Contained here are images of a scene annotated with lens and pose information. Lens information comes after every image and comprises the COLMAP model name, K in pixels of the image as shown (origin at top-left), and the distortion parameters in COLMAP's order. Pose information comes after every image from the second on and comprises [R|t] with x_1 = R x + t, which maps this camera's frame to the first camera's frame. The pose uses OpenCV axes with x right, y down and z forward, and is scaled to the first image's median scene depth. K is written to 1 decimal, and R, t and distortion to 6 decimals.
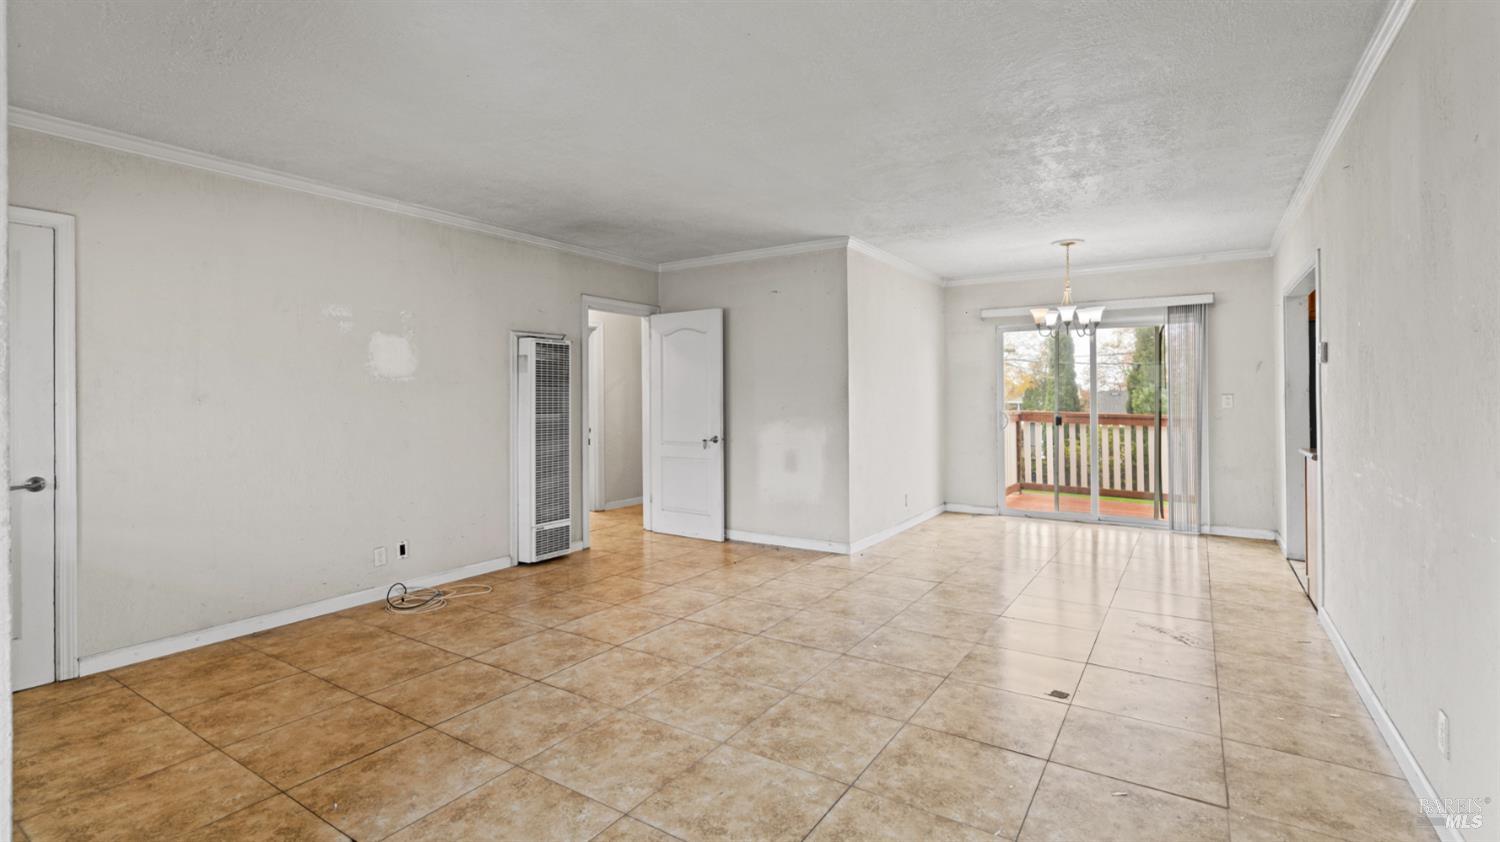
lens RADIAL K [[678.1, 0, 745.4], [0, 678.1, 398.0], [0, 0, 1]] dist [-0.005294, 0.001934]
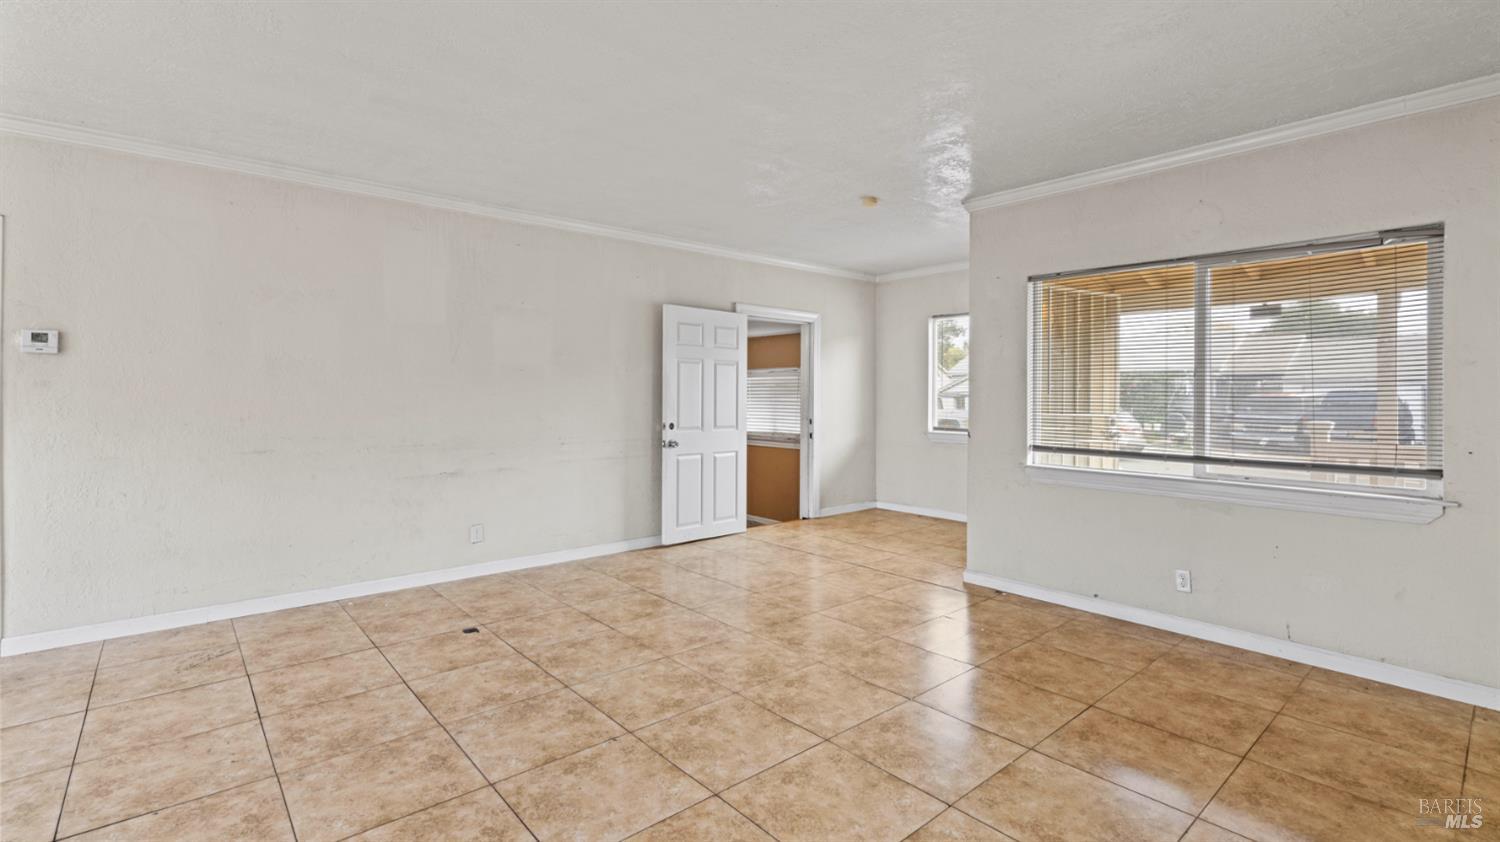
lens RADIAL K [[678.1, 0, 754.8], [0, 678.1, 398.6], [0, 0, 1]] dist [-0.005294, 0.001934]
pose [[-0.966079, 0.000201, 0.258247, -0.209557], [0.000909, 0.999996, 0.002622, 0.005026], [-0.258245, 0.002767, -0.966075, 1.195196]]
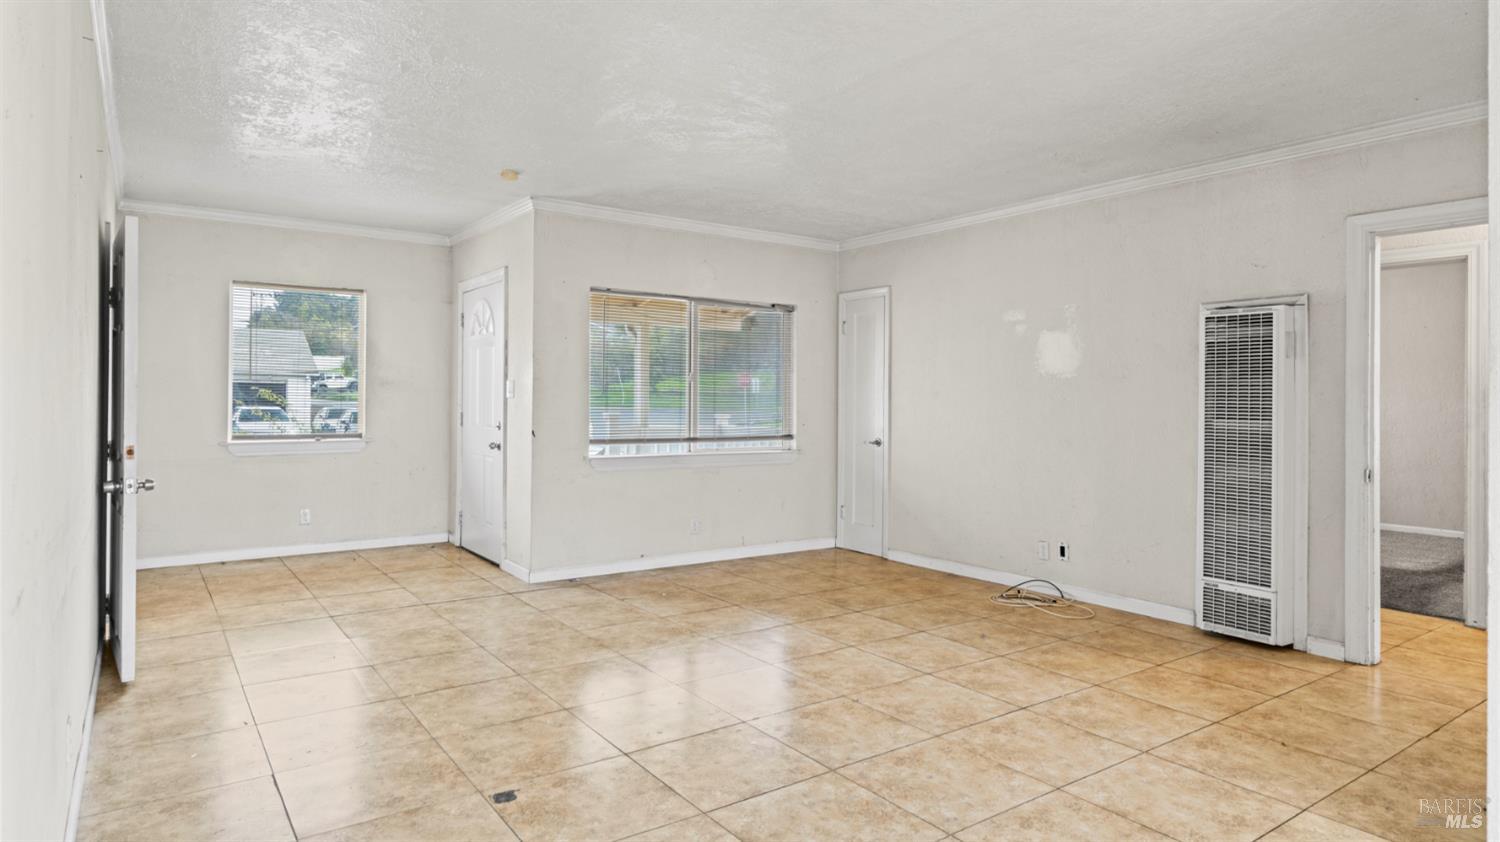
lens RADIAL K [[853.5, 0, 754.6], [0, 853.5, 389.2], [0, 0, 1]] dist [0.010639, 0.004338]
pose [[-0.348302, -0.005232, -0.937368, 0.718588], [-0.006315, 0.999975, -0.003235, -0.001398], [0.937361, 0.004793, -0.348326, 0.910899]]
